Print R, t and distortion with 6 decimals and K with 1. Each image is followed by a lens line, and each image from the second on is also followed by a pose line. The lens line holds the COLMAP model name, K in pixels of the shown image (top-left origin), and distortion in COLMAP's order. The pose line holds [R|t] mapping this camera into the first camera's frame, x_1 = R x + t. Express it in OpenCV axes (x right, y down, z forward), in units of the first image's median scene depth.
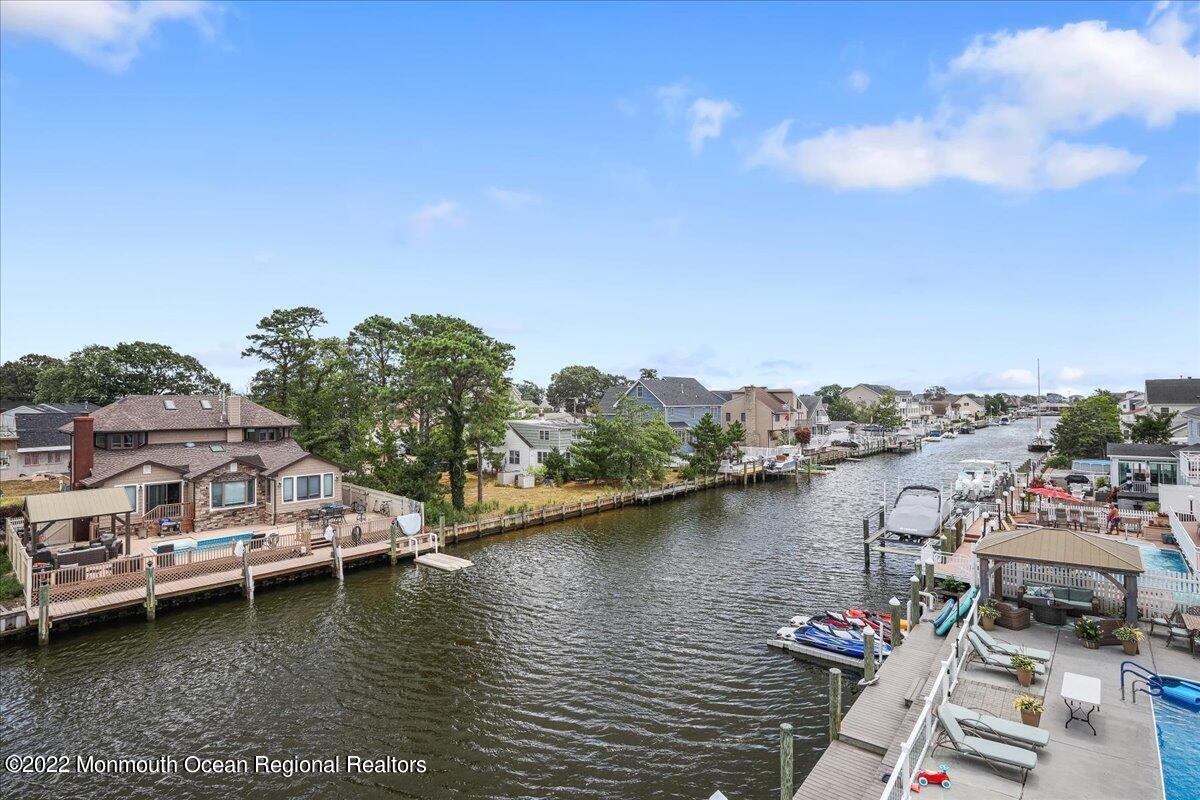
lens RADIAL K [[591.1, 0, 596.3], [0, 591.1, 392.5], [0, 0, 1]] dist [-0.047999, 0.013275]
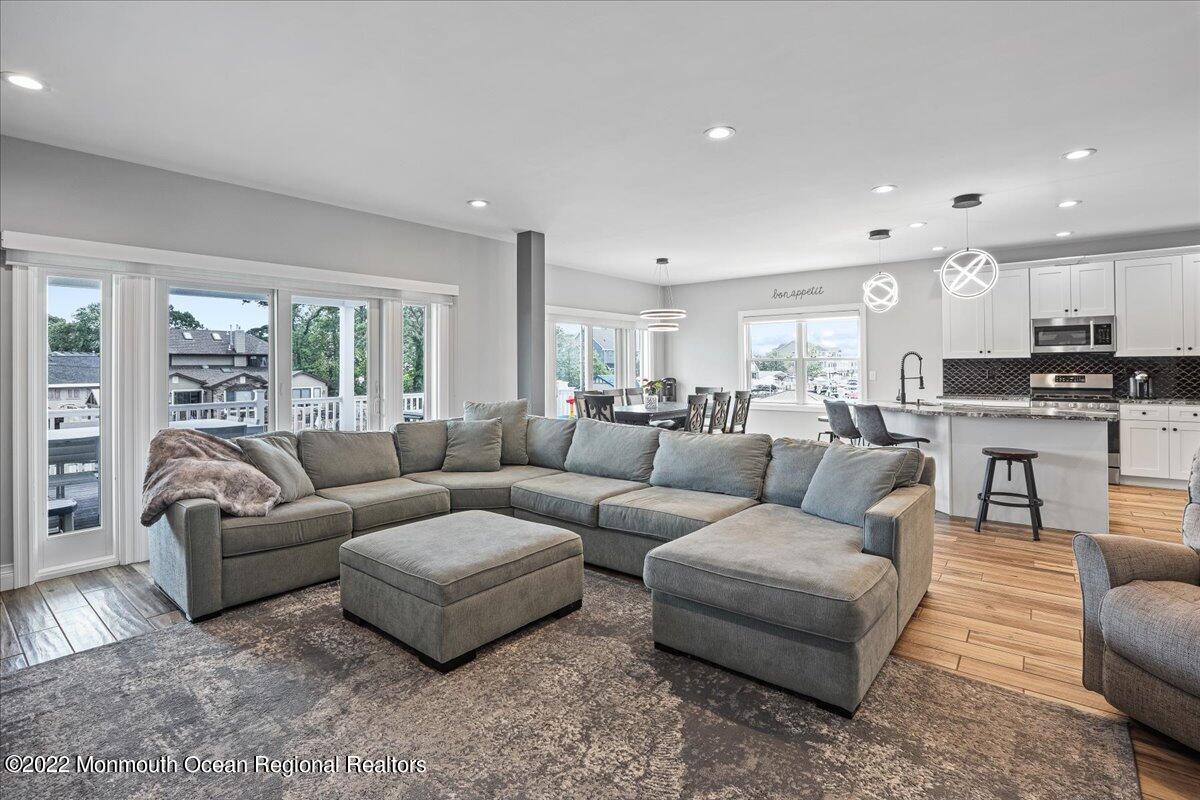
lens RADIAL K [[555.7, 0, 599.3], [0, 555.7, 362.8], [0, 0, 1]] dist [-0.045762, 0.014653]
pose [[0.998701, -0.002576, 0.050892, 0.068288], [0.002123, 0.999958, 0.008960, 0.050843], [-0.050913, -0.008840, 0.998664, -0.161945]]
